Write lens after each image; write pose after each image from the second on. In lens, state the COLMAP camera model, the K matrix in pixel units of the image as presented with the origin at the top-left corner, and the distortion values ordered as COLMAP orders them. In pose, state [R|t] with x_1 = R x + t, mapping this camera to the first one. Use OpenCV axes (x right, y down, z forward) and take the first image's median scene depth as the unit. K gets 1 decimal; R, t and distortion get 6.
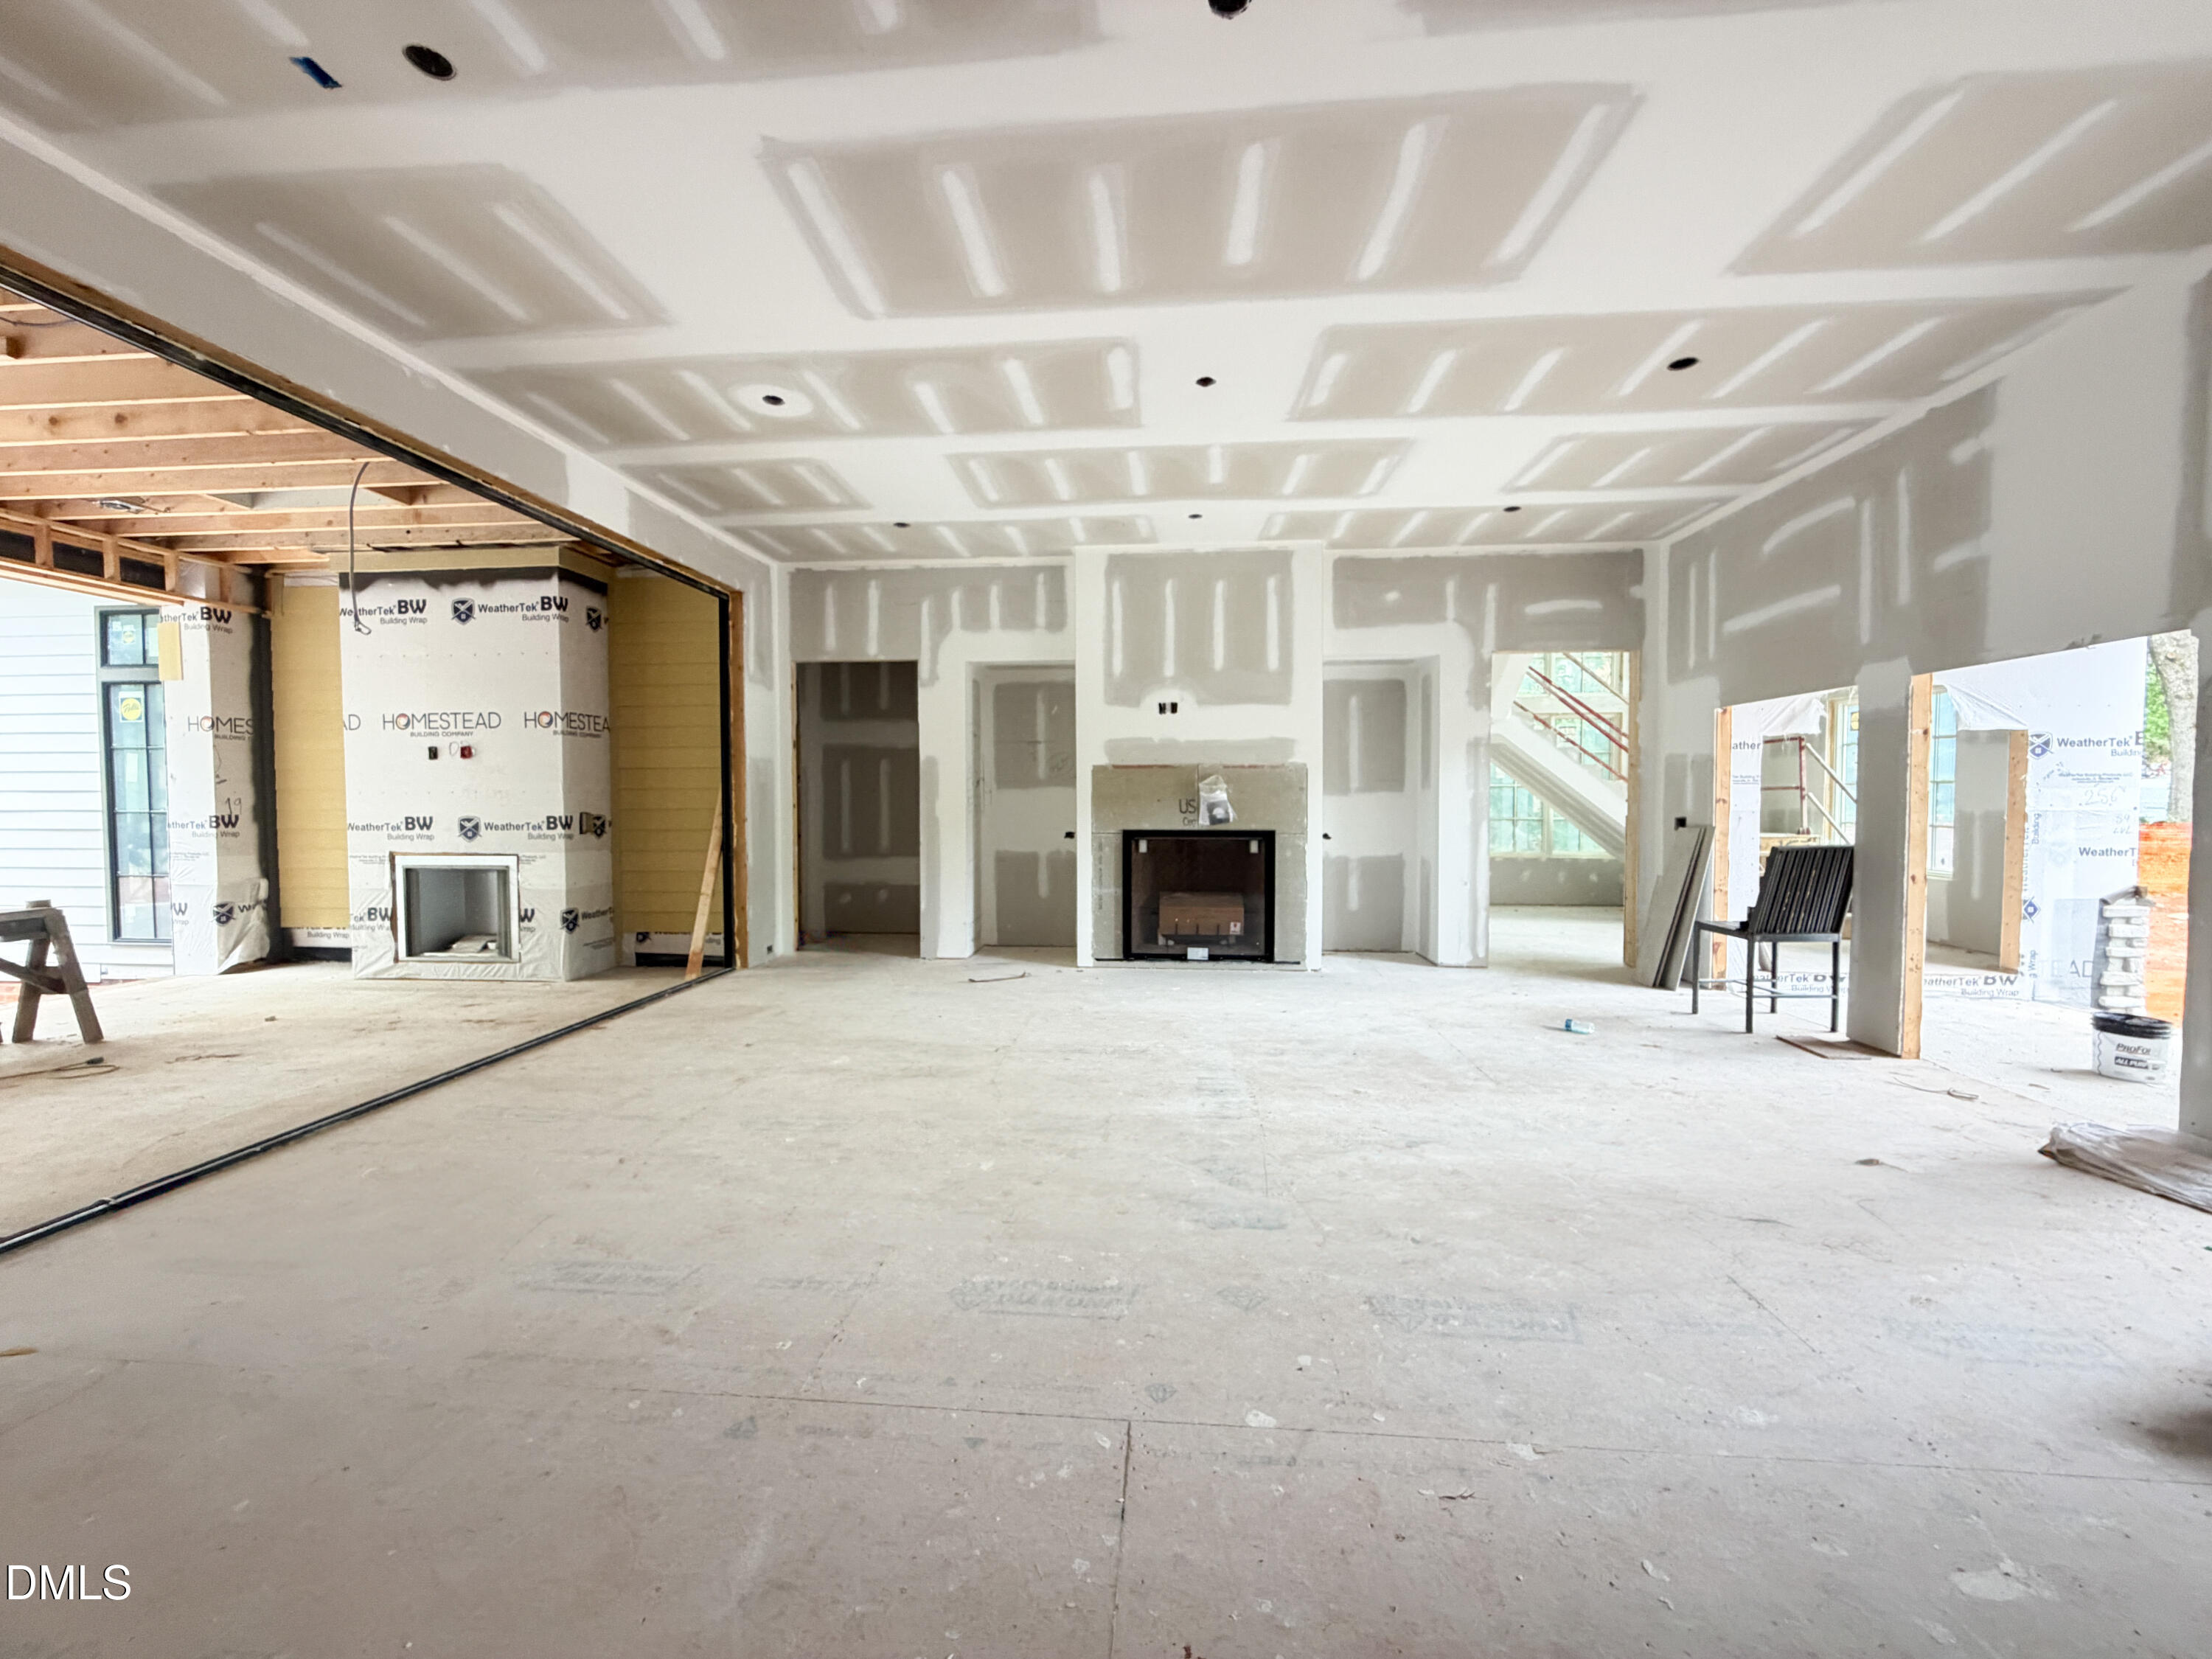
lens RADIAL K [[883.0, 0, 1099.8], [0, 883.0, 829.8], [0, 0, 1]] dist [-0.001878, -0.000218]
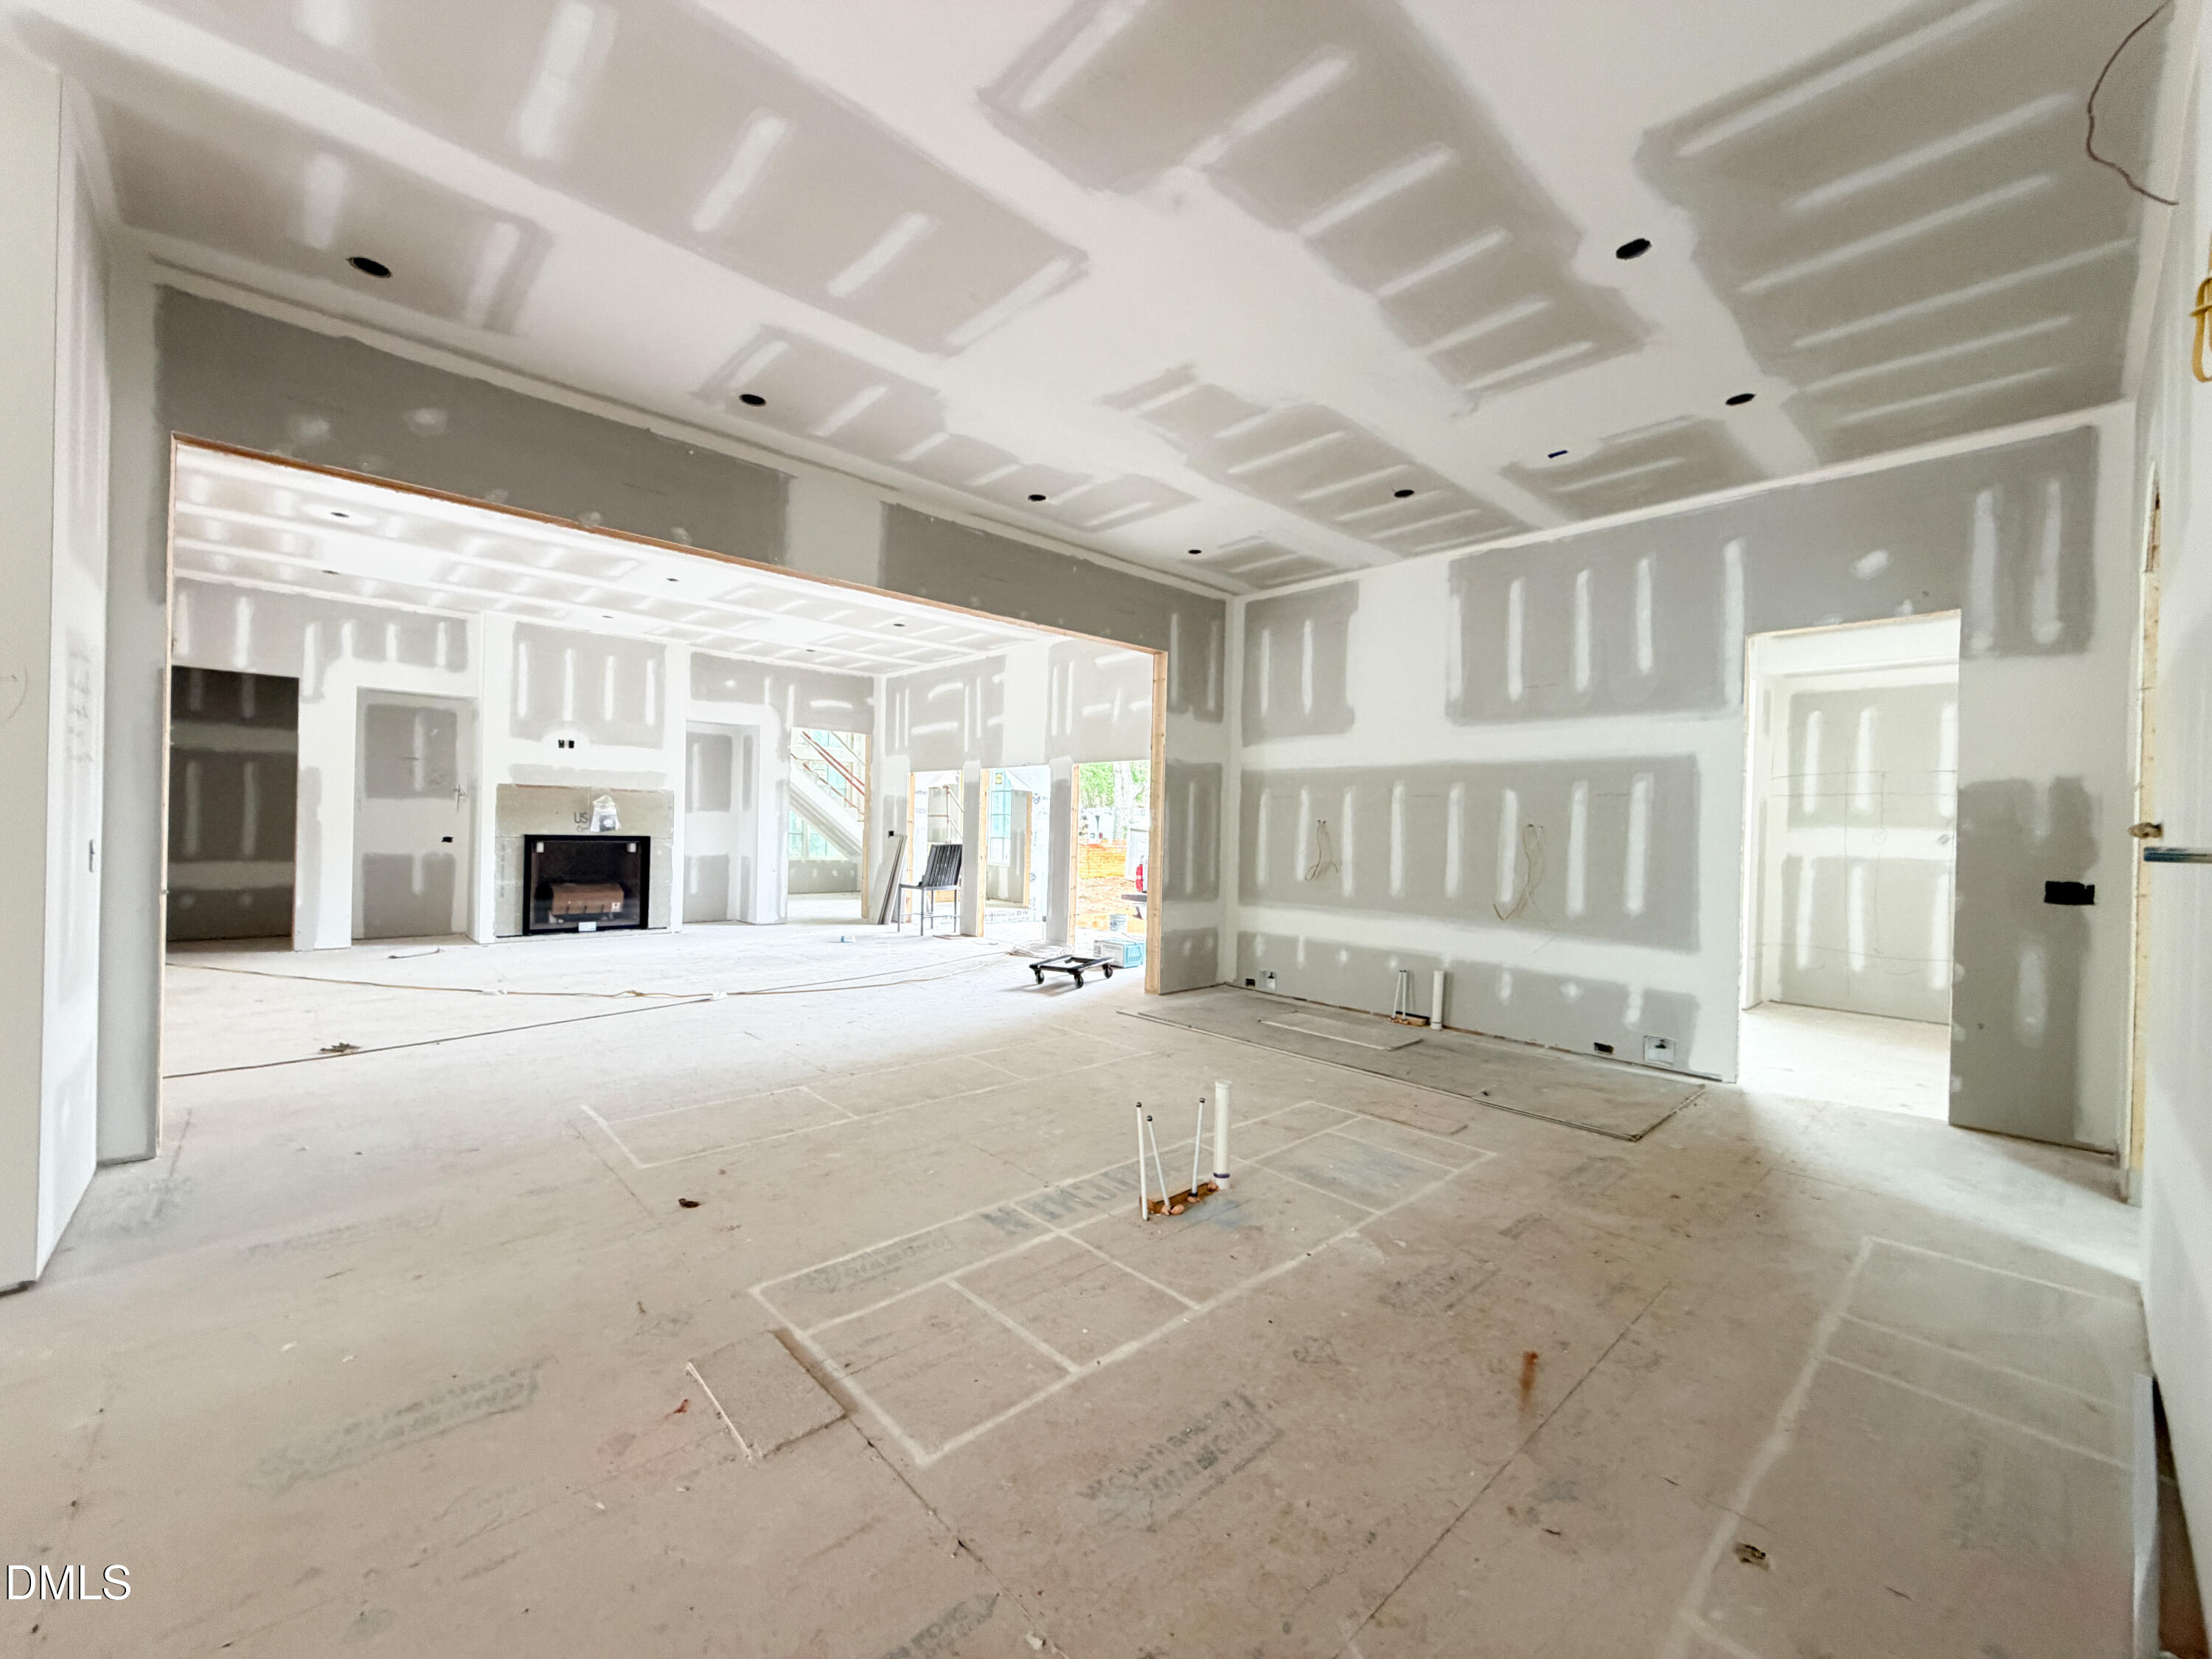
lens RADIAL K [[883.0, 0, 1099.8], [0, 883.0, 829.8], [0, 0, 1]] dist [-0.001878, -0.000218]
pose [[0.673694, 0.015185, 0.738854, -0.362857], [-0.000276, 0.999794, -0.020296, 0.019073], [-0.739010, 0.013470, 0.673560, -0.496479]]
